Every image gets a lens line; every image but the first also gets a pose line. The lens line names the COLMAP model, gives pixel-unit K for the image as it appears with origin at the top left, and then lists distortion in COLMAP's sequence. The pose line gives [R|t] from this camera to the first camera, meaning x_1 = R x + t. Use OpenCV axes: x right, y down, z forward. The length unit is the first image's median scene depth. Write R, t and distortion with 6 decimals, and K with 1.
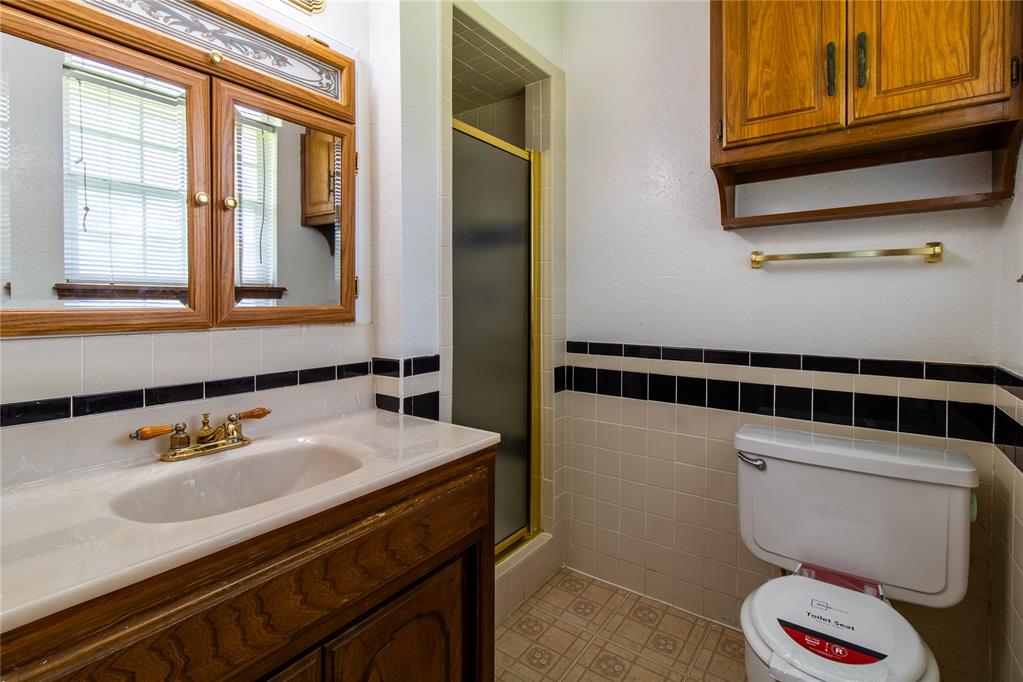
lens RADIAL K [[483.5, 0, 512.0], [0, 483.5, 309.0], [0, 0, 1]] dist [0.001952, -0.001247]
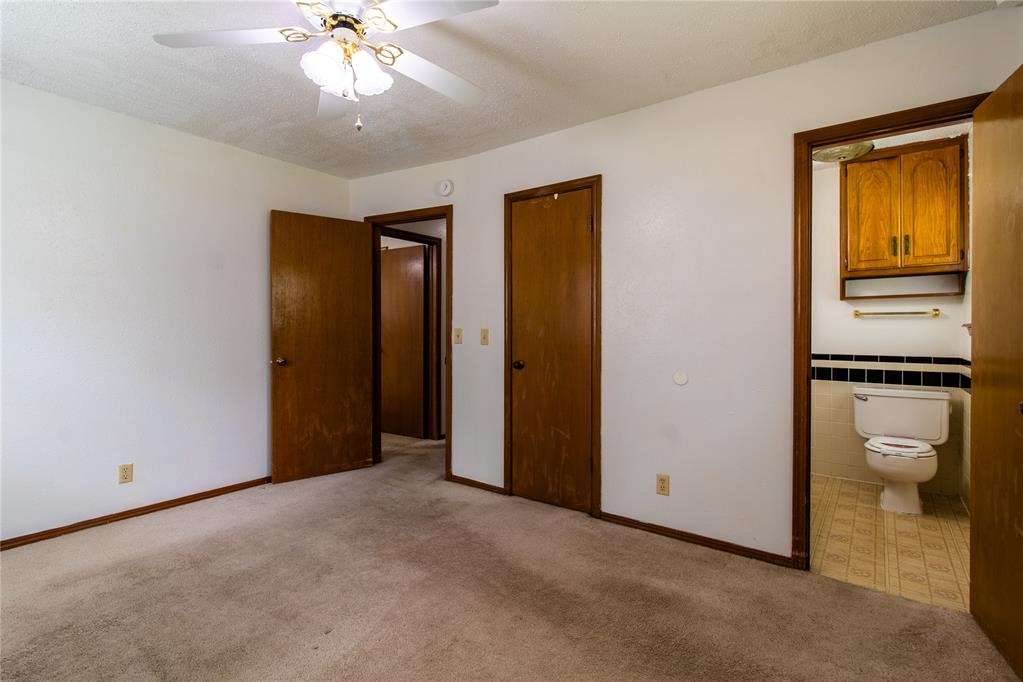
lens RADIAL K [[483.5, 0, 508.2], [0, 483.5, 332.5], [0, 0, 1]] dist [0.001952, -0.001247]
pose [[0.999527, -0.005298, -0.030310, -1.290384], [0.005181, 0.999979, -0.003919, -0.018092], [0.030330, 0.003760, 0.999533, -1.601136]]
